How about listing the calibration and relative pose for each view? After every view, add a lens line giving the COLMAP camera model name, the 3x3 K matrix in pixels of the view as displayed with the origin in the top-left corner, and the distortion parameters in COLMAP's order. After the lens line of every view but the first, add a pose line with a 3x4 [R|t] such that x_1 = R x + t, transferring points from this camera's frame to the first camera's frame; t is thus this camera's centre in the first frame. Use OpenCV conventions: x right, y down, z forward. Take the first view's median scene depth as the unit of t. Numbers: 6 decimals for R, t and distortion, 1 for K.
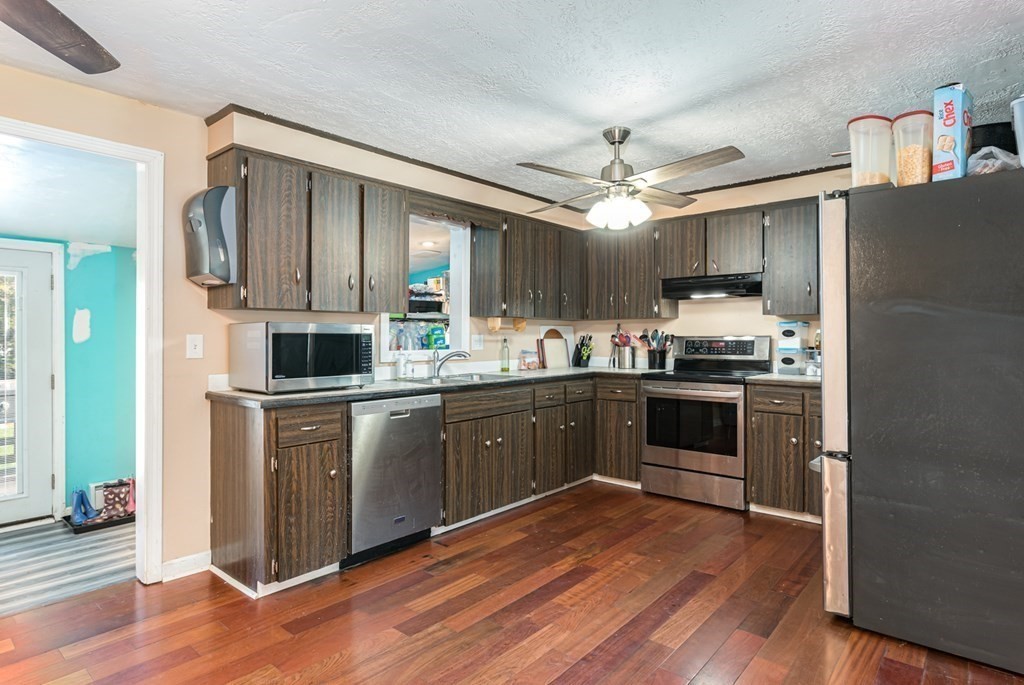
lens RADIAL K [[570.6, 0, 518.8], [0, 570.6, 335.1], [0, 0, 1]] dist [0.006360, -0.001972]
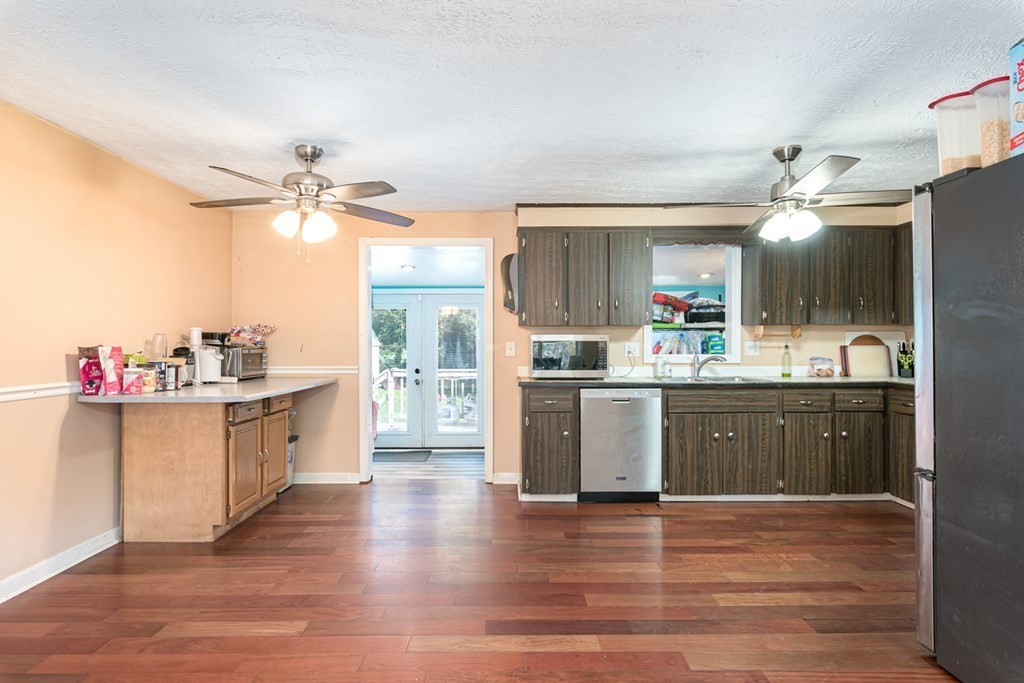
lens RADIAL K [[570.6, 0, 515.5], [0, 570.6, 343.5], [0, 0, 1]] dist [0.006360, -0.001972]
pose [[0.649661, 0.000958, -0.760223, 0.656018], [0.002080, 0.999993, 0.003038, -0.001486], [0.760221, -0.003555, 0.649655, -0.071116]]
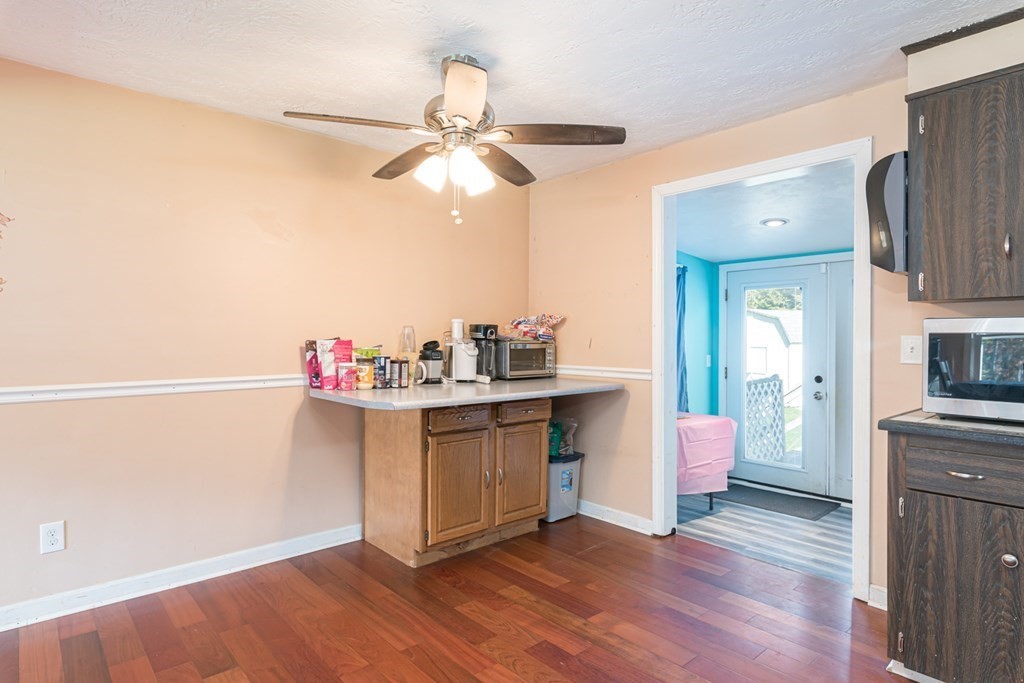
lens RADIAL K [[570.6, 0, 507.9], [0, 570.6, 341.0], [0, 0, 1]] dist [0.006360, -0.001972]
pose [[-0.178101, 0.008367, -0.983977, 0.337850], [0.000626, 0.999965, 0.008390, -0.000312], [0.984012, 0.000878, -0.178100, 0.516048]]
